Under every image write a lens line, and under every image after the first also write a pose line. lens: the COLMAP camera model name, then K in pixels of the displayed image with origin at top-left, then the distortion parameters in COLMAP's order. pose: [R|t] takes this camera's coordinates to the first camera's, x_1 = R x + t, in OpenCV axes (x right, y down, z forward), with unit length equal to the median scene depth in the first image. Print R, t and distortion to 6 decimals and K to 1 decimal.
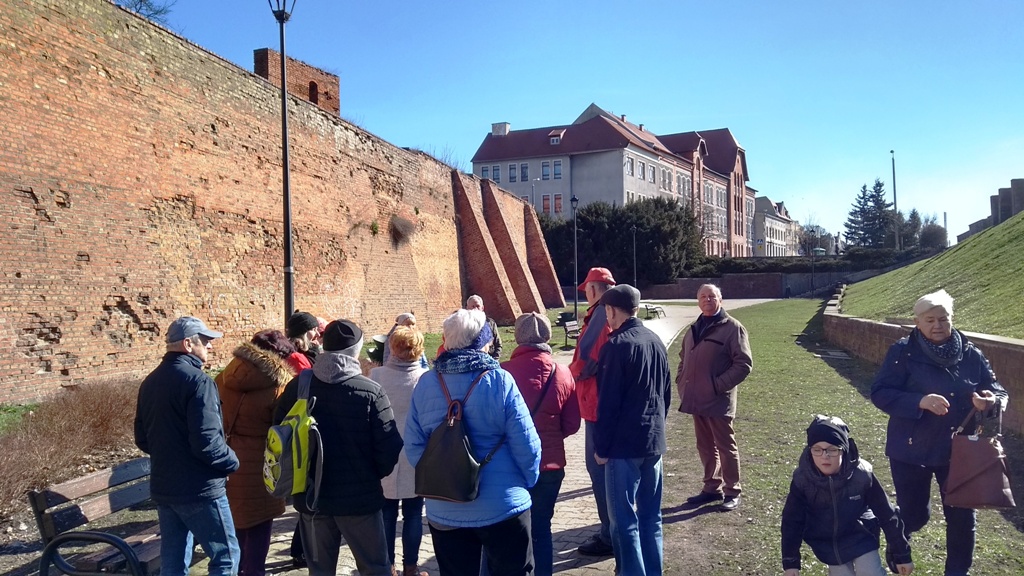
lens RADIAL K [[756.5, 0, 512.0], [0, 756.5, 288.0], [0, 0, 1]] dist [0.050077, -0.000758]
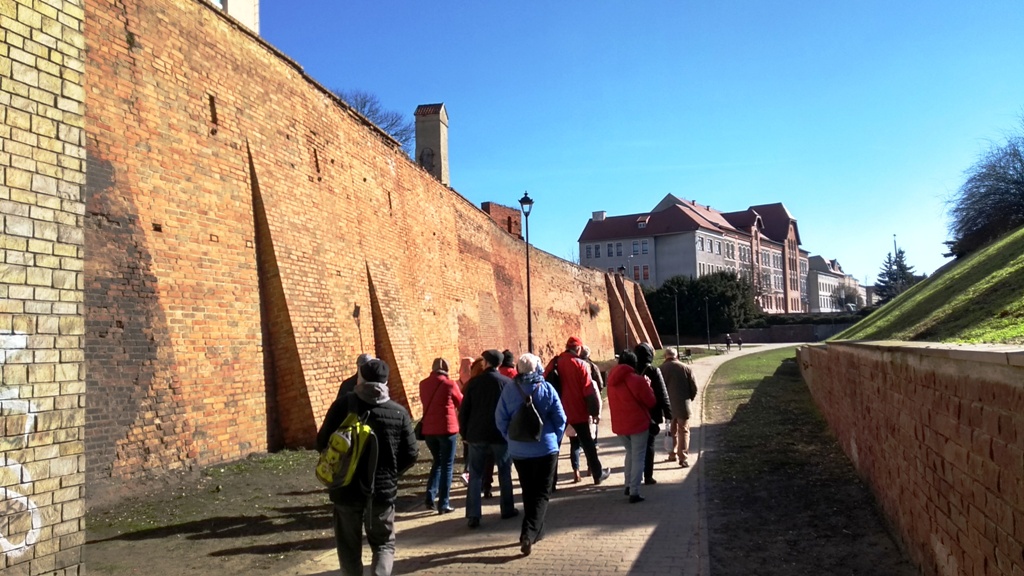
lens RADIAL K [[756.5, 0, 512.0], [0, 756.5, 288.0], [0, 0, 1]] dist [0.050077, -0.000758]
pose [[0.995996, -0.019874, -0.087162, -0.054841], [0.014181, 0.997754, -0.065463, -0.001428], [0.088268, 0.063965, 0.994041, -0.318921]]
